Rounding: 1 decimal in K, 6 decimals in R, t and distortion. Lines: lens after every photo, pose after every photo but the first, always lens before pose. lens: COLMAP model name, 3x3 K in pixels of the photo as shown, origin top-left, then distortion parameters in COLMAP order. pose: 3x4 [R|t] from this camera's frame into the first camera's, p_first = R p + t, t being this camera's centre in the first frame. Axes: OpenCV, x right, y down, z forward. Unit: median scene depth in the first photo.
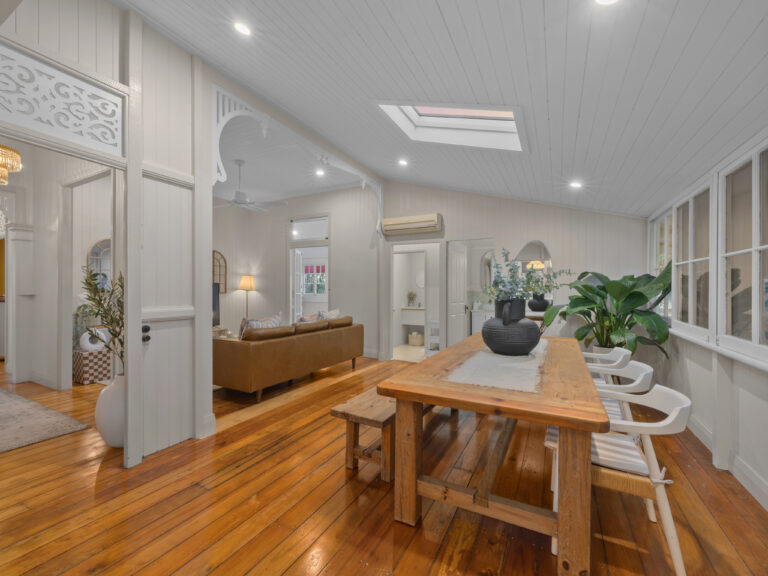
lens RADIAL K [[329.4, 0, 385.3], [0, 329.4, 289.5], [0, 0, 1]] dist [-0.003554, 0.000076]
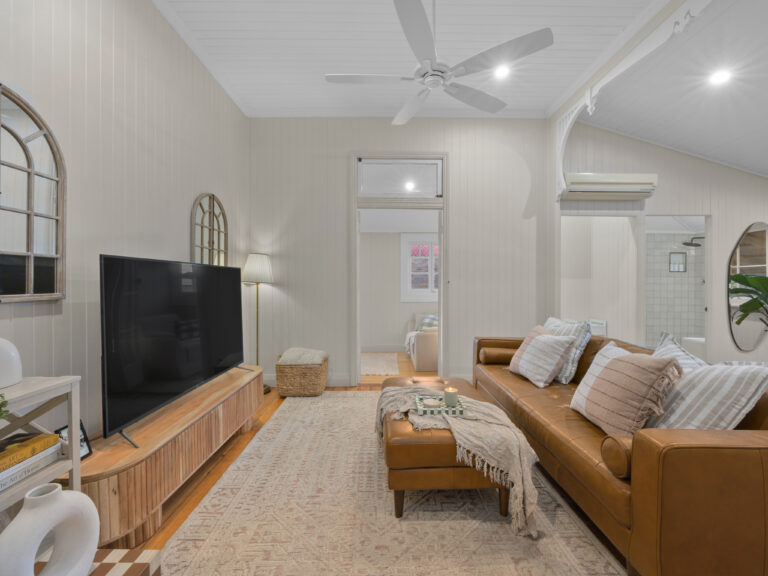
lens RADIAL K [[329.4, 0, 382.8], [0, 329.4, 283.7], [0, 0, 1]] dist [-0.003554, 0.000076]
pose [[0.881030, -0.004730, 0.473037, -0.517140], [0.001148, 0.999968, 0.007861, -0.000479], [-0.473059, -0.006383, 0.881007, 0.485665]]
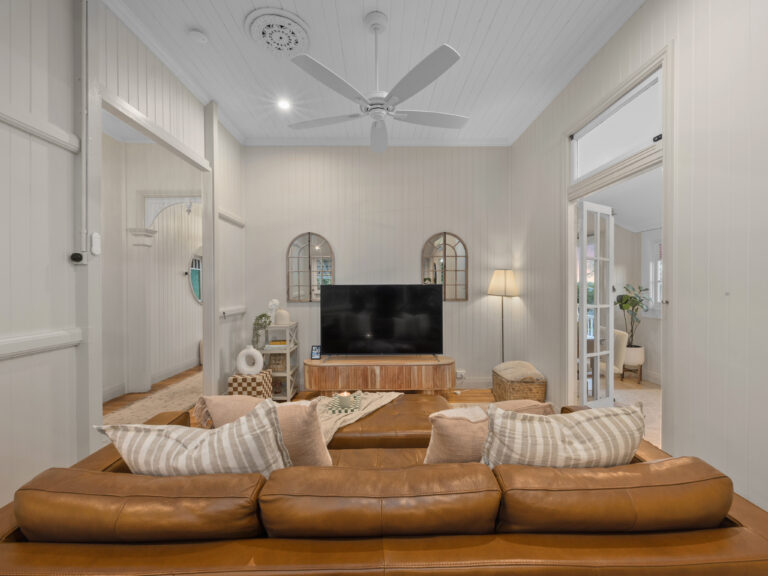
lens RADIAL K [[329.4, 0, 385.9], [0, 329.4, 289.6], [0, 0, 1]] dist [-0.003554, 0.000076]
pose [[0.486673, 0.002111, -0.873582, -0.027876], [0.006342, 0.999962, 0.005949, -0.013662], [0.873561, -0.008436, 0.486641, 0.580201]]
